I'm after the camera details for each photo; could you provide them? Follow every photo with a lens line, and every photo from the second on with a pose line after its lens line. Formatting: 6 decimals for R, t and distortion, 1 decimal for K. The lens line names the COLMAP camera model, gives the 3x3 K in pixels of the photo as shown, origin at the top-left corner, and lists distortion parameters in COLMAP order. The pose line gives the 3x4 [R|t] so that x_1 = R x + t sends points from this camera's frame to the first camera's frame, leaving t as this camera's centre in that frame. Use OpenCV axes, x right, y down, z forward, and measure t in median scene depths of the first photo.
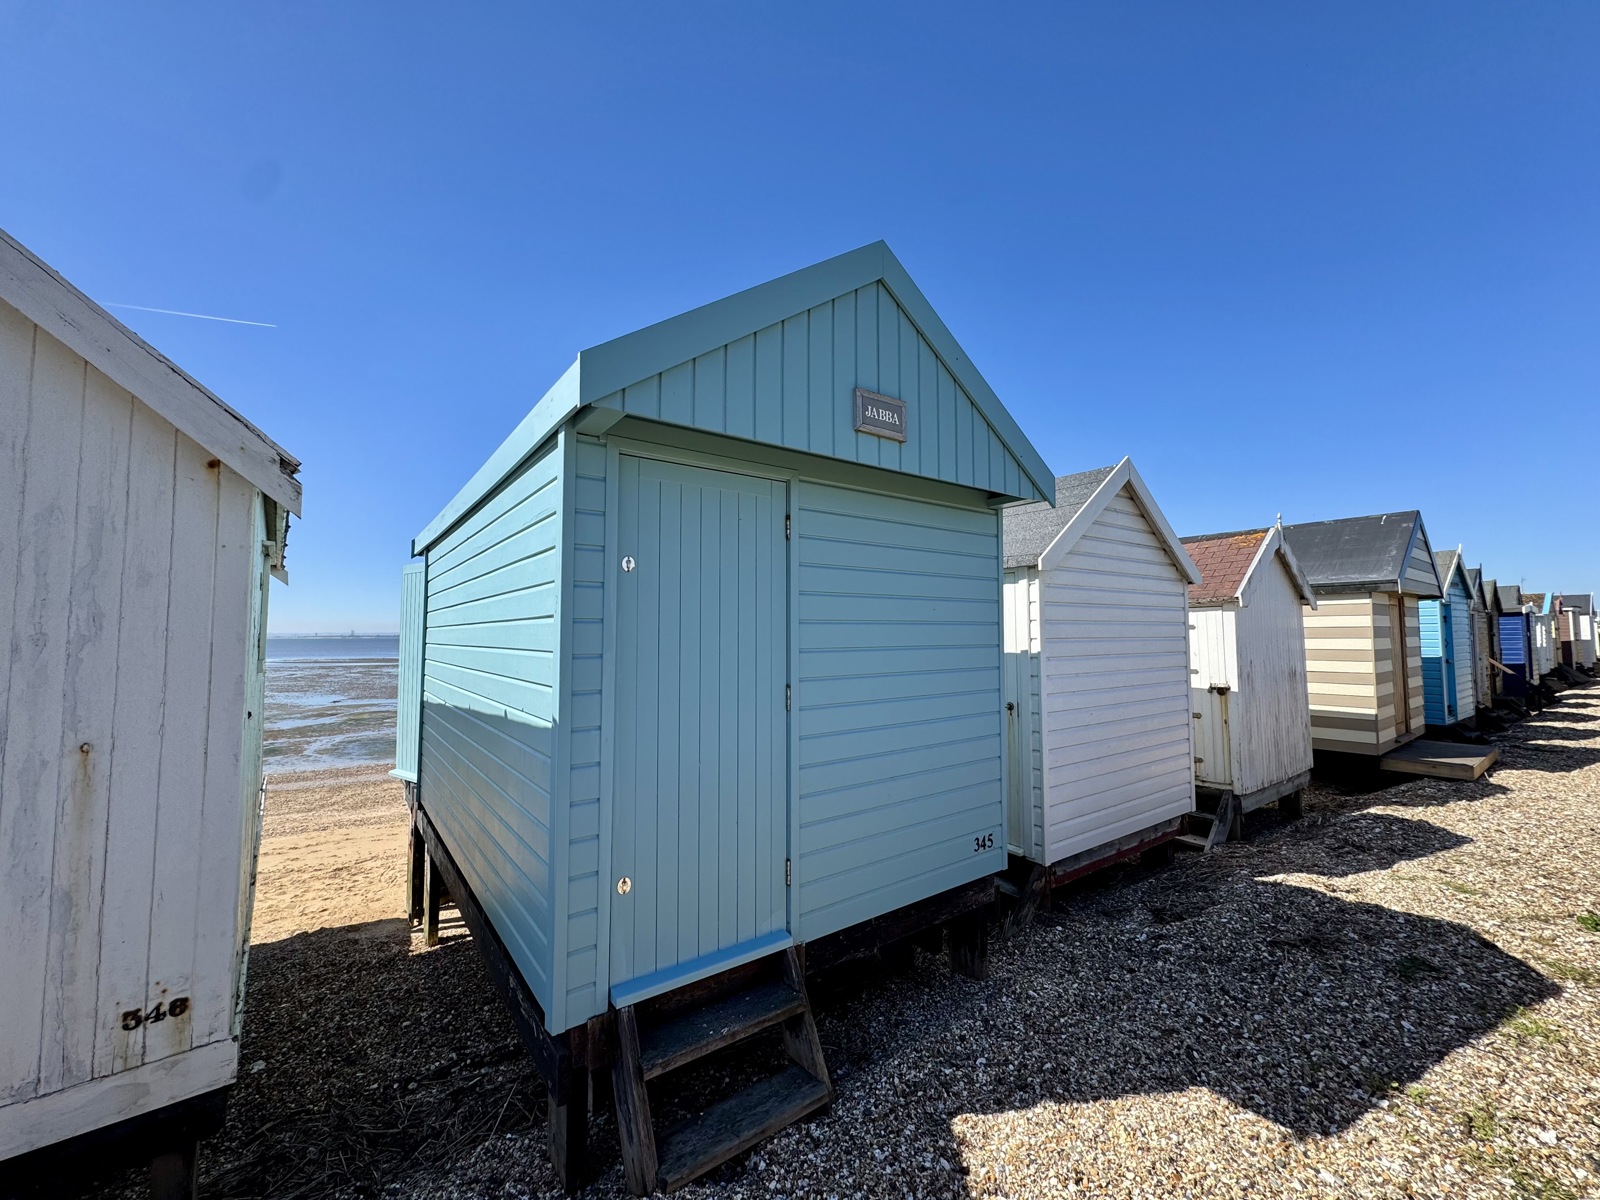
lens RADIAL K [[636.0, 0, 800.0], [0, 636.0, 600.0], [0, 0, 1]] dist [-0.000355, -0.000459]
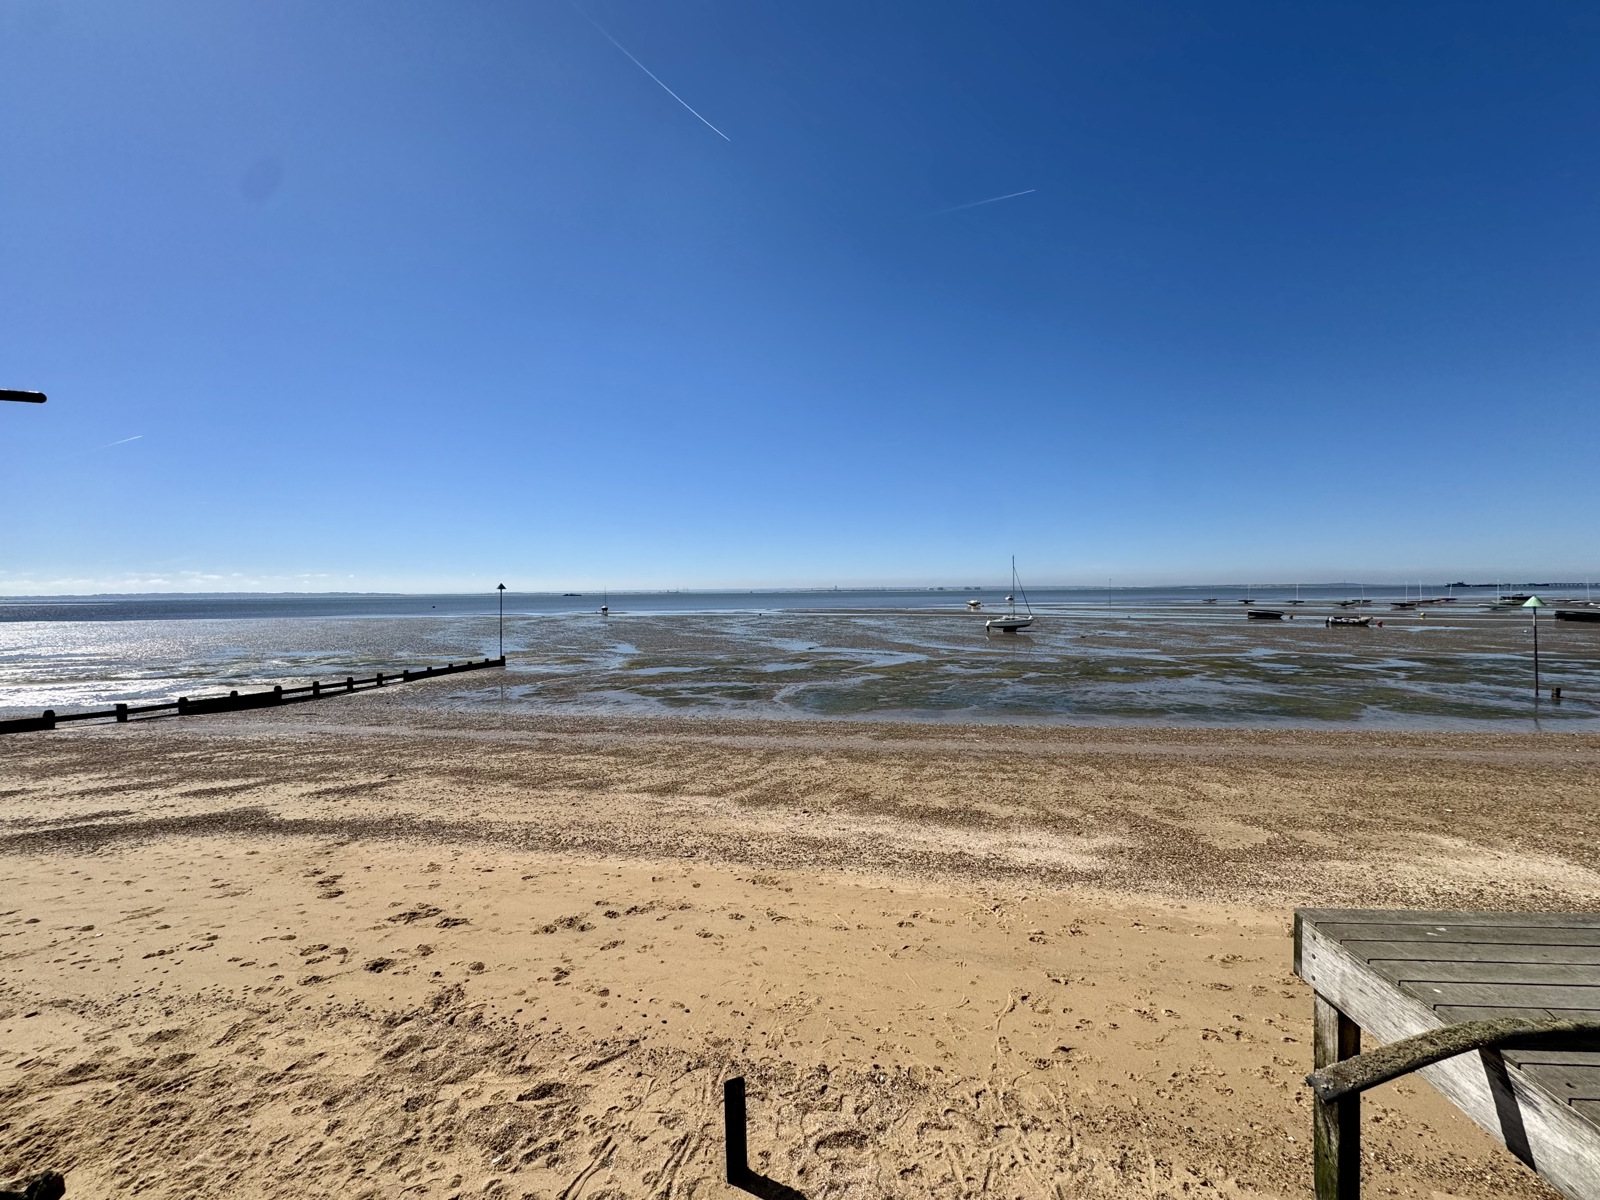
lens RADIAL K [[636.0, 0, 800.0], [0, 636.0, 600.0], [0, 0, 1]] dist [-0.000355, -0.000459]
pose [[0.784696, 0.006612, -0.619845, -0.057038], [0.038485, 0.997495, 0.059360, 0.006594], [0.618684, -0.070434, 0.782476, 0.158202]]
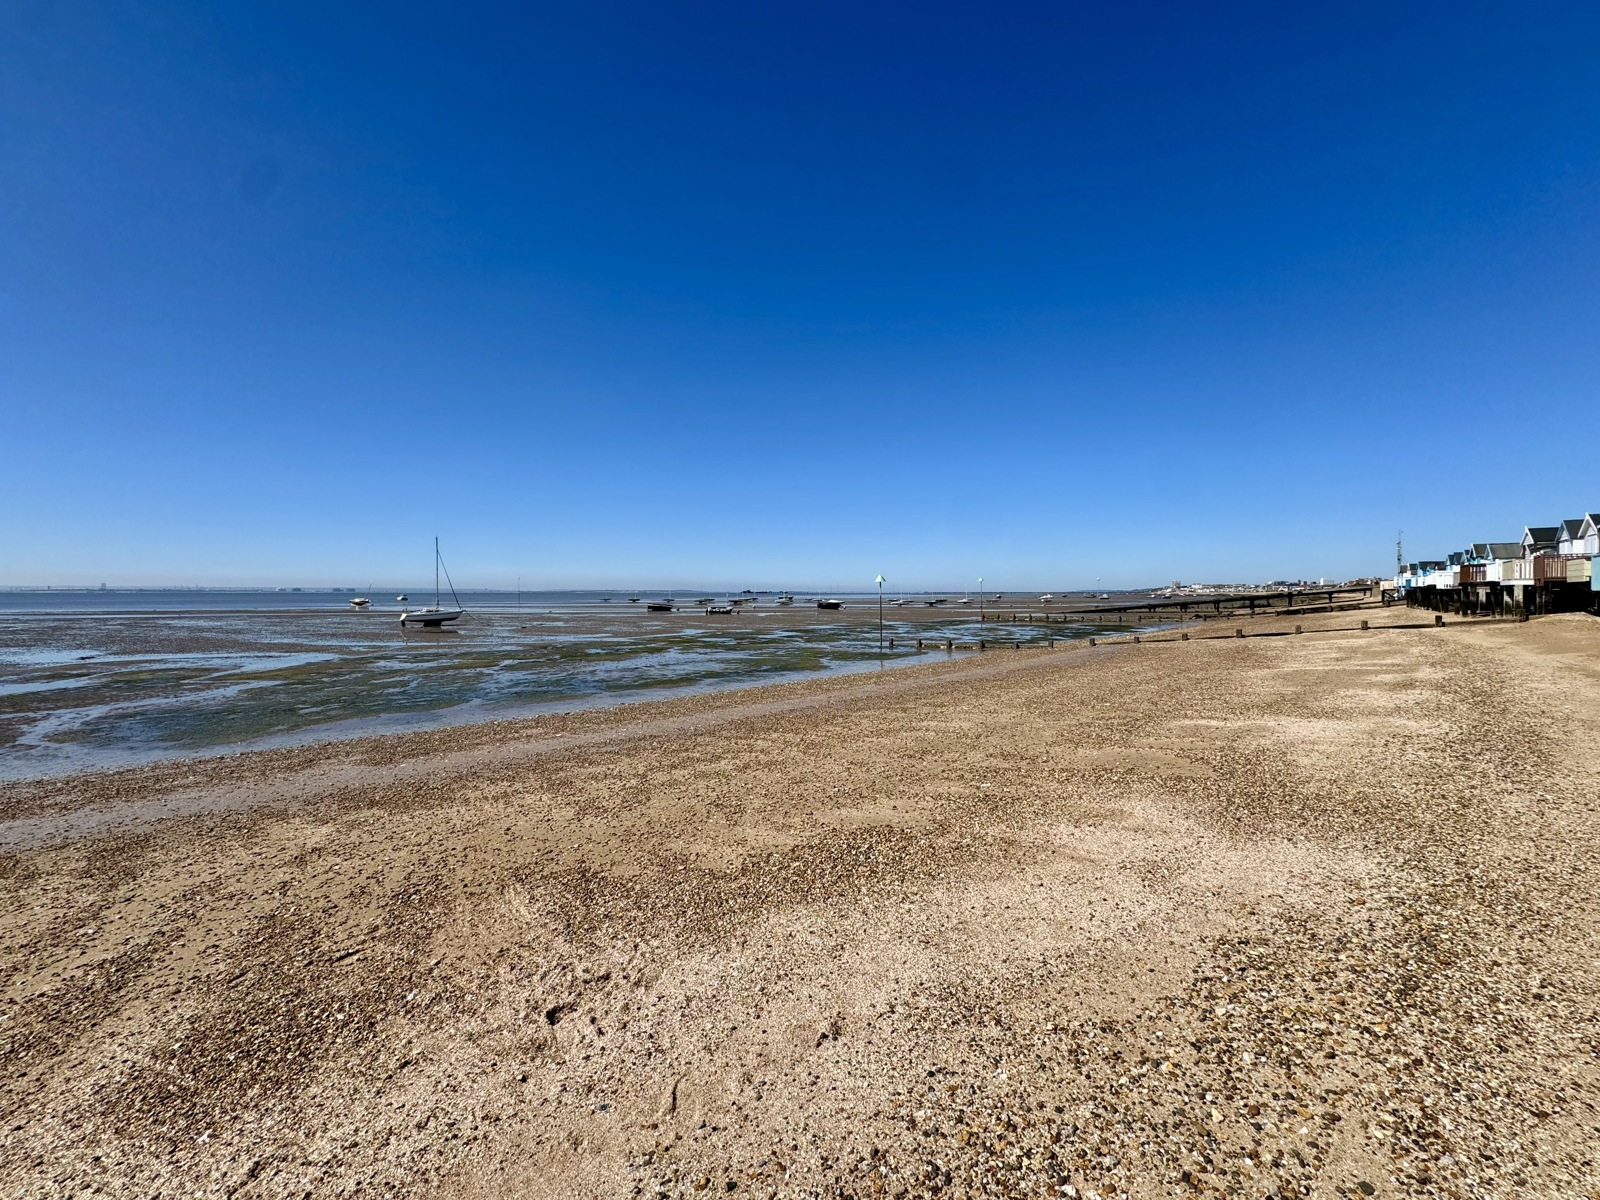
lens RADIAL K [[614.9, 0, 800.0], [0, 614.9, 600.0], [0, 0, 1]] dist [0.000239, -0.000107]
pose [[0.972487, 0.007633, 0.232832, -0.230583], [-0.022411, 0.997893, 0.060894, 0.066860], [-0.231876, -0.064436, 0.970609, 0.309462]]
